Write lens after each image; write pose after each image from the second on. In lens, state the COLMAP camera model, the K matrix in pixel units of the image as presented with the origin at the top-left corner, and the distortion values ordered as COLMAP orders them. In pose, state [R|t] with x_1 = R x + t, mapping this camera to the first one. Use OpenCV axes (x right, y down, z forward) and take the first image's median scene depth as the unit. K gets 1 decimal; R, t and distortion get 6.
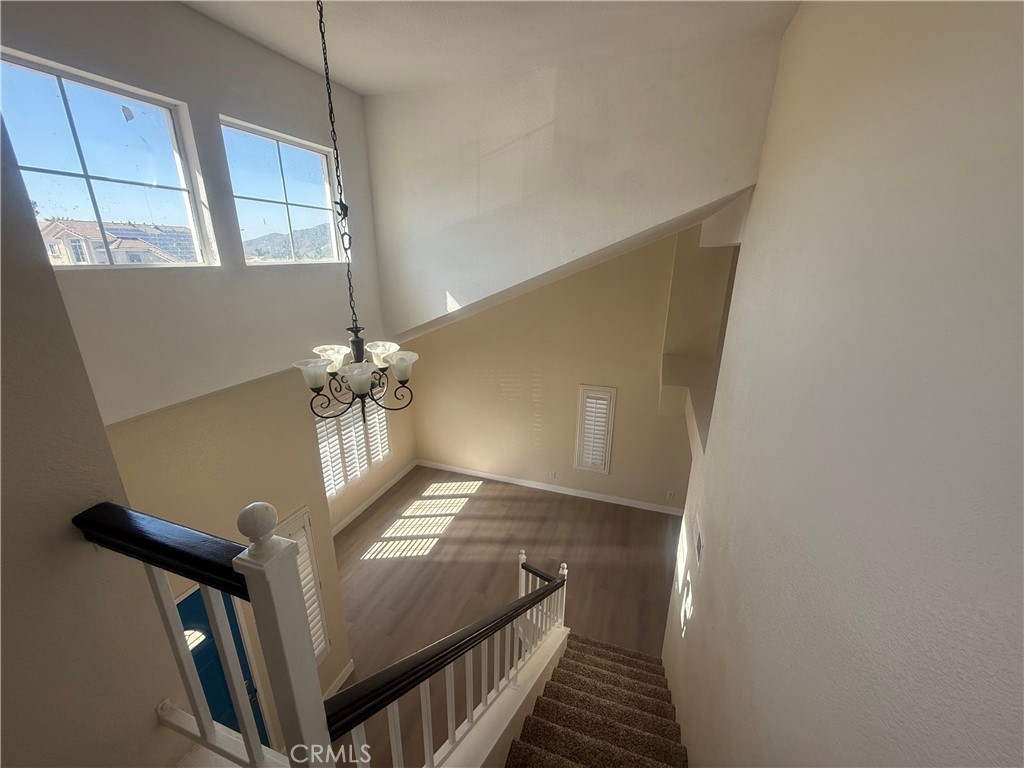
lens RADIAL K [[408.4, 0, 504.9], [0, 408.4, 386.0], [0, 0, 1]] dist [-0.000780, 0.000015]
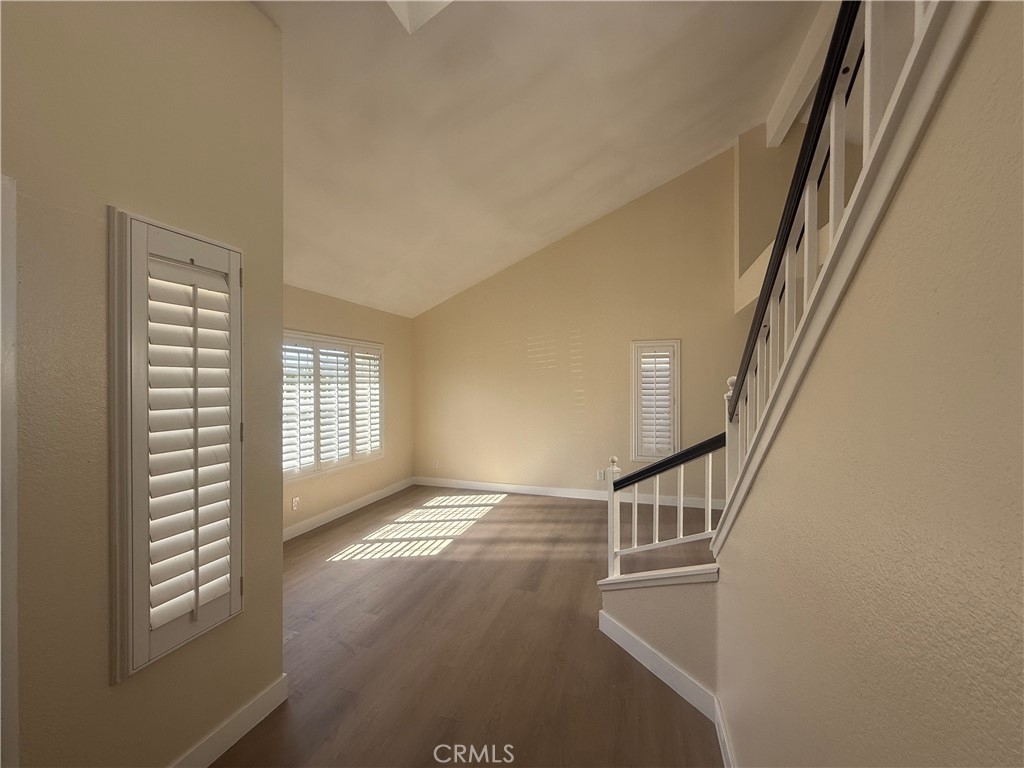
lens RADIAL K [[408.4, 0, 508.1], [0, 408.4, 383.6], [0, 0, 1]] dist [-0.000780, 0.000015]
pose [[0.999511, -0.003946, 0.031017, -0.081924], [0.013433, 0.949985, -0.312008, 0.321336], [-0.028234, 0.312272, 0.949573, 0.281913]]
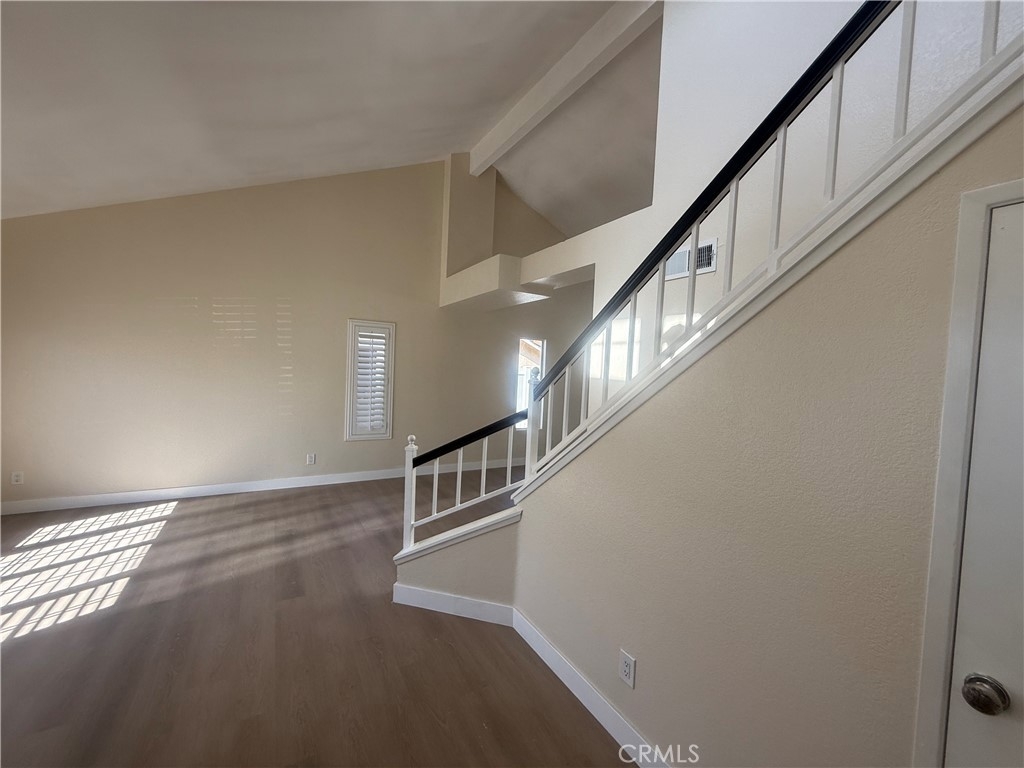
lens RADIAL K [[408.4, 0, 507.1], [0, 408.4, 384.2], [0, 0, 1]] dist [-0.000780, 0.000015]
pose [[0.641970, -0.000270, 0.766729, -0.219893], [0.196585, 0.966630, -0.164257, 0.304039], [-0.741100, 0.256175, 0.620601, 0.333900]]
